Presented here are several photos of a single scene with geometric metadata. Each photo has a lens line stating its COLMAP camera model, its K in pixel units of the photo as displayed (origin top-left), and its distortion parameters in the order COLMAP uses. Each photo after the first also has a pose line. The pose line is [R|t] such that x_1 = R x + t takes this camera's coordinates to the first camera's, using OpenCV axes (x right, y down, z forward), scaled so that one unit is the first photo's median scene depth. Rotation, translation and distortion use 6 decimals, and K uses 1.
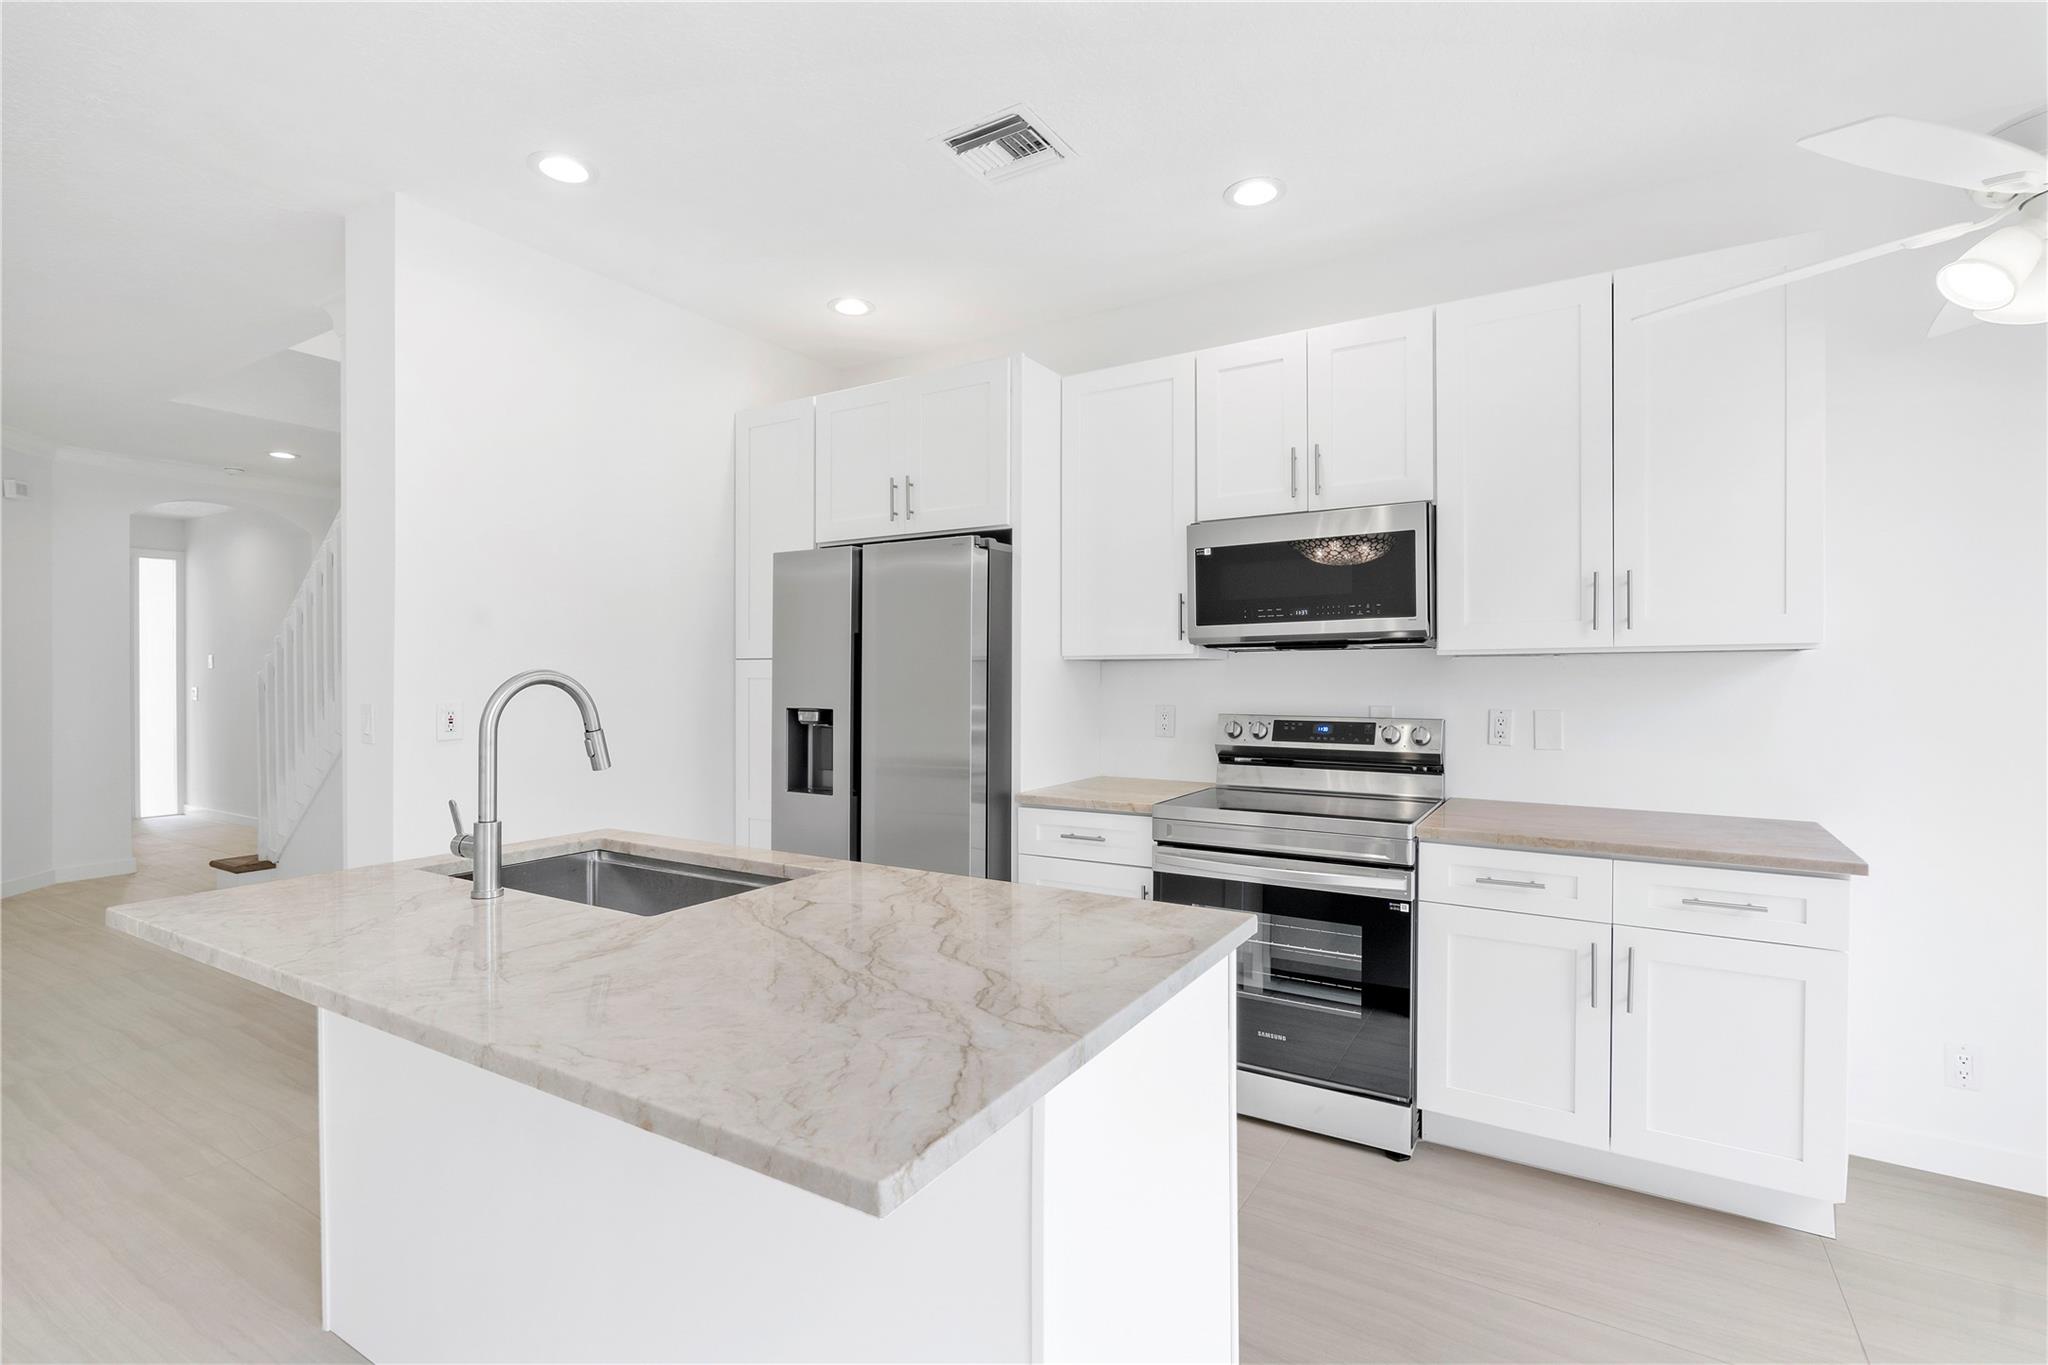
lens RADIAL K [[940.6, 0, 1032.9], [0, 940.6, 679.8], [0, 0, 1]] dist [-0.005964, 0.003487]
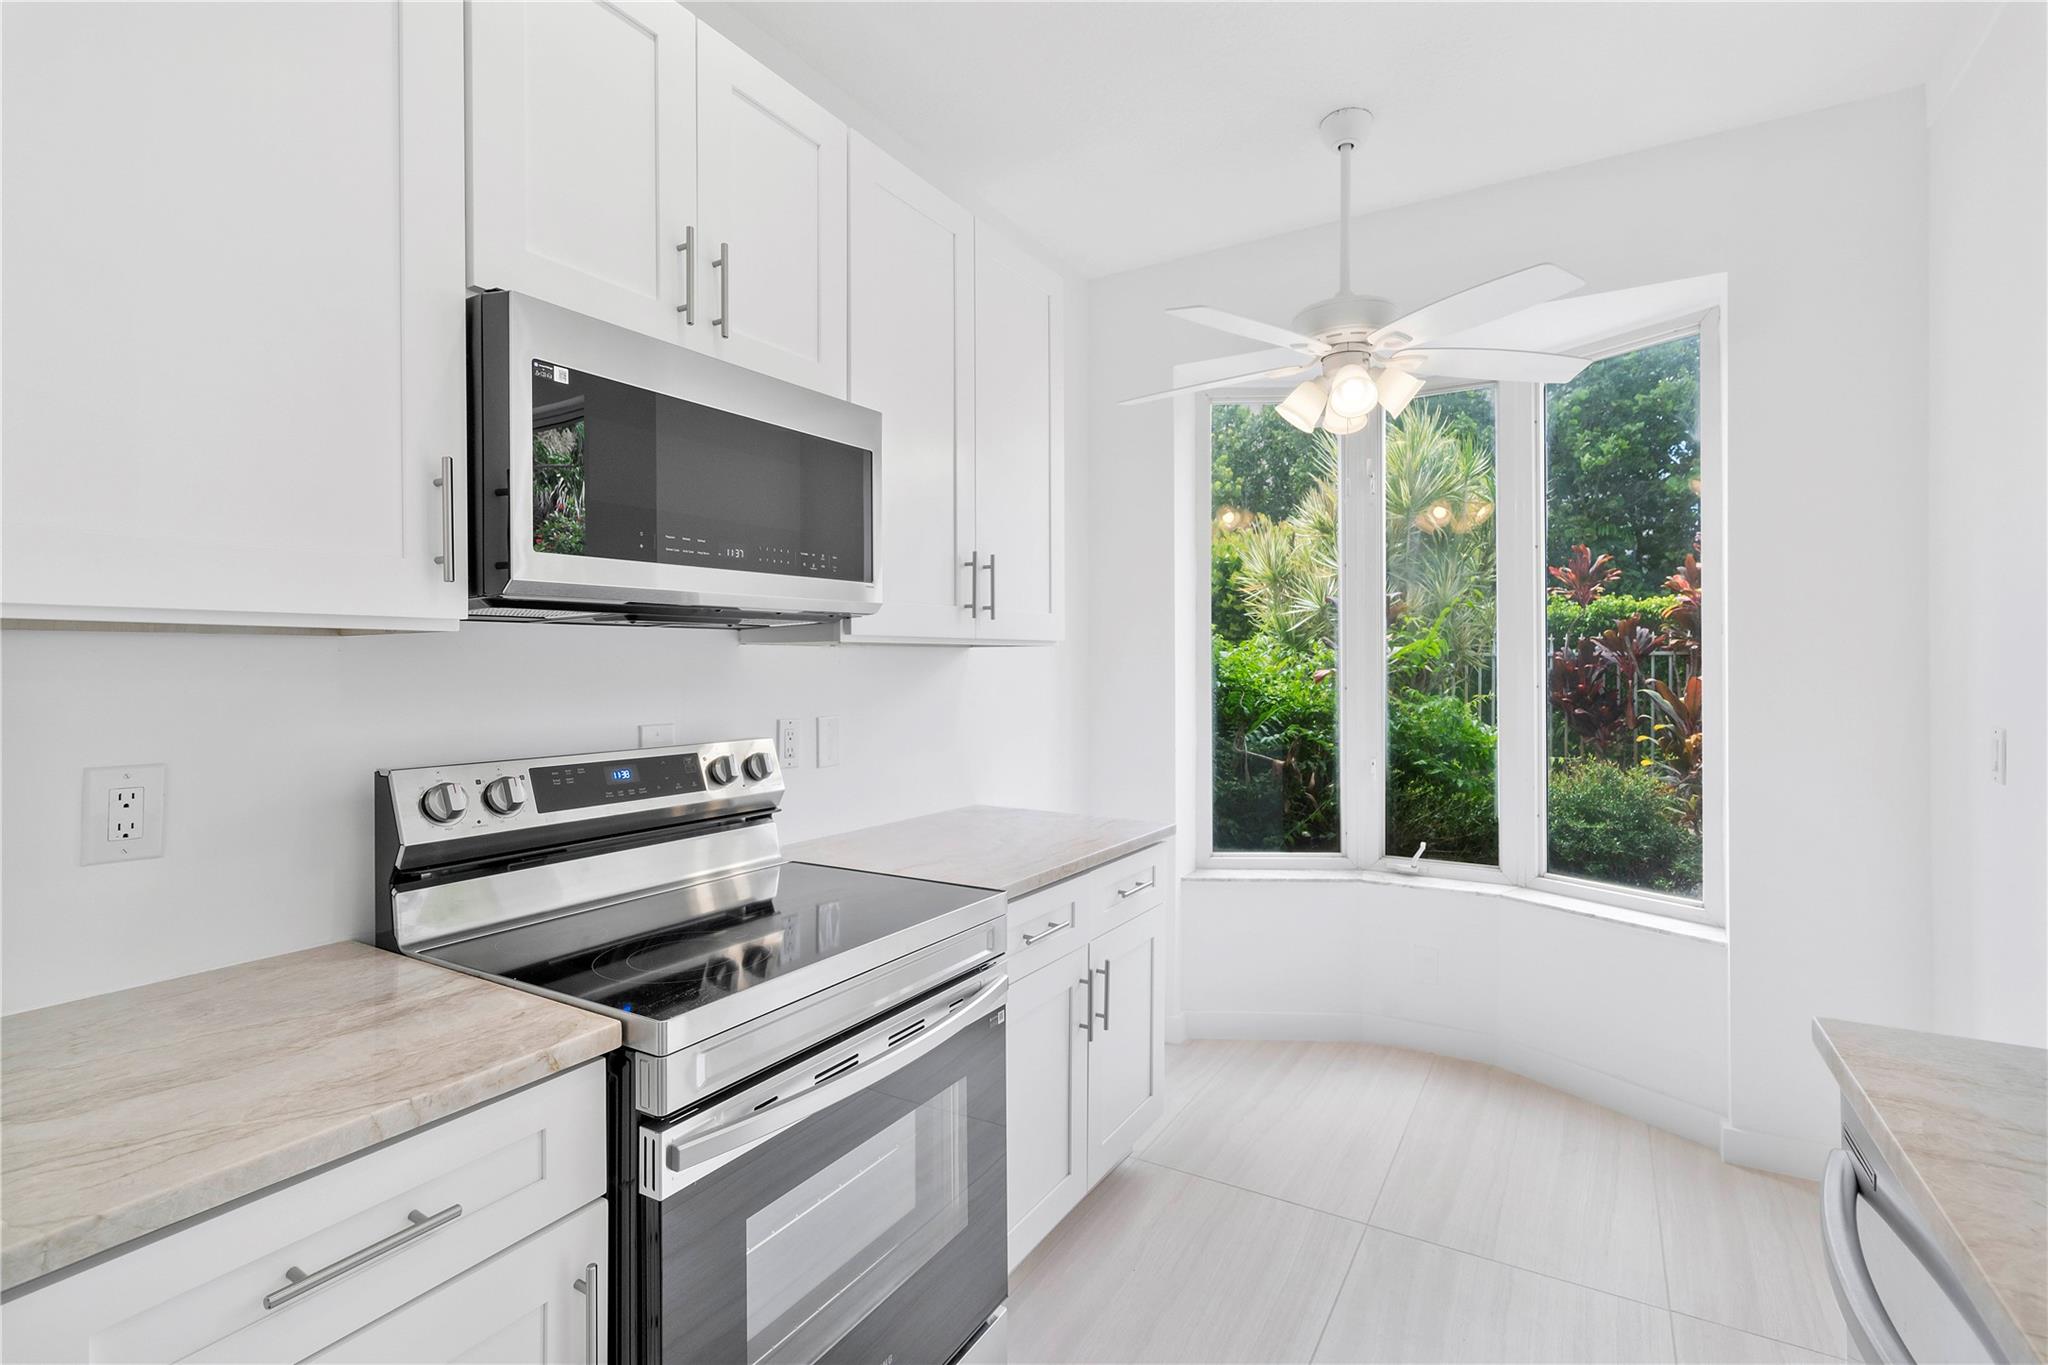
lens RADIAL K [[940.6, 0, 1025.9], [0, 940.6, 663.6], [0, 0, 1]] dist [-0.005964, 0.003487]
pose [[-0.002670, 0.003317, 0.999991, -0.216203], [0.004335, 0.999985, -0.003306, -0.007138], [-0.999987, 0.004326, -0.002684, 0.763721]]
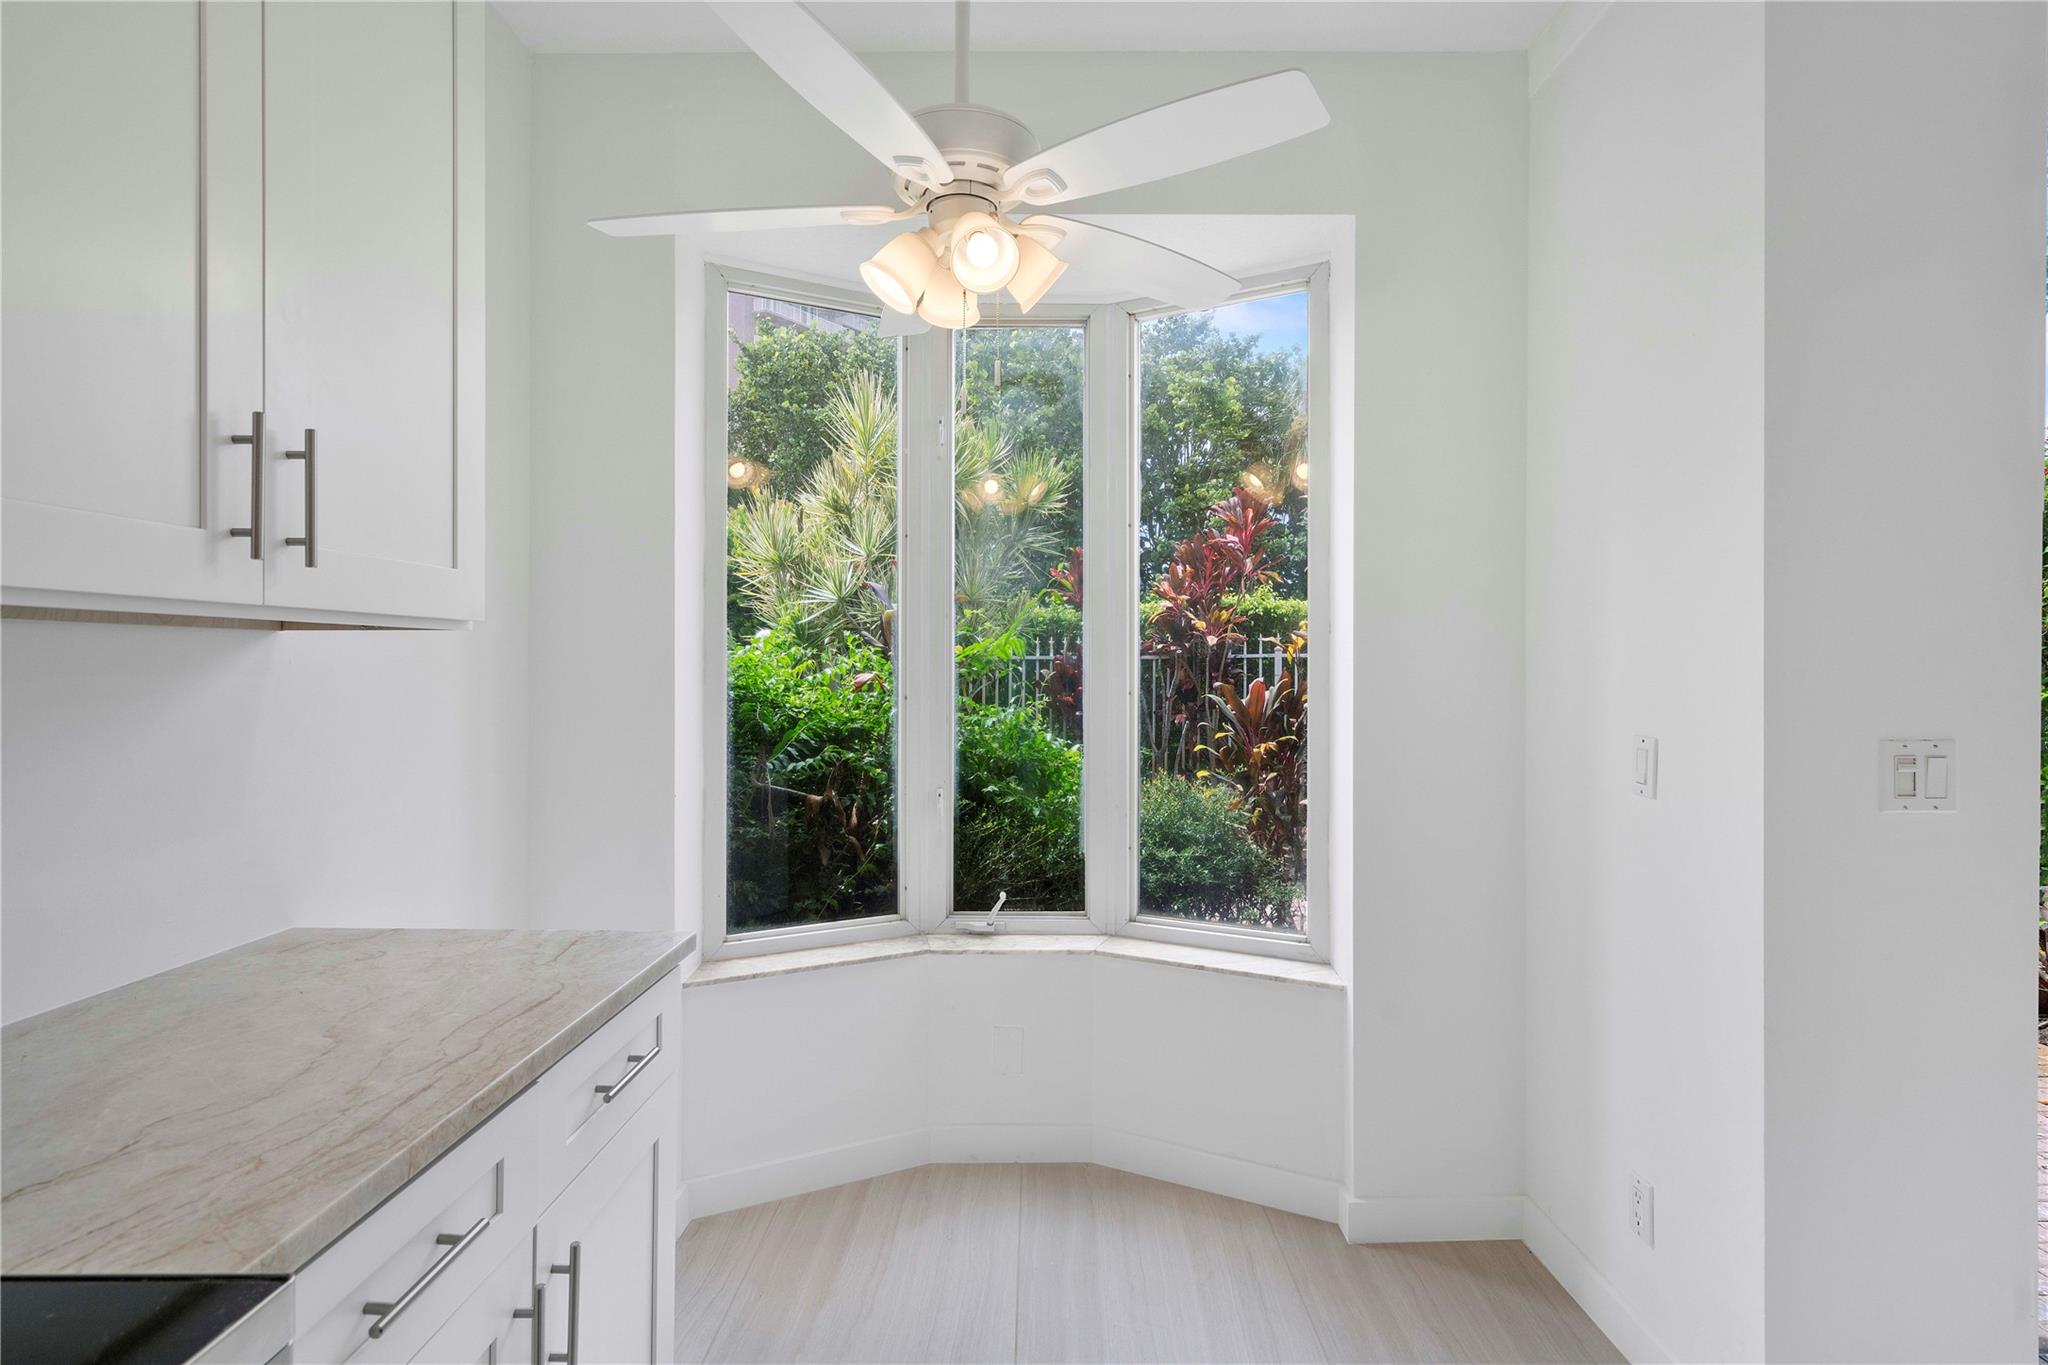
lens RADIAL K [[999.4, 0, 1025.7], [0, 999.4, 666.2], [0, 0, 1]] dist [0.004924, -0.000632]
pose [[-0.509378, 0.003168, 0.860537, 0.057484], [0.002302, 0.999995, -0.002319, -0.005954], [-0.860540, 0.000800, -0.509382, 0.748975]]
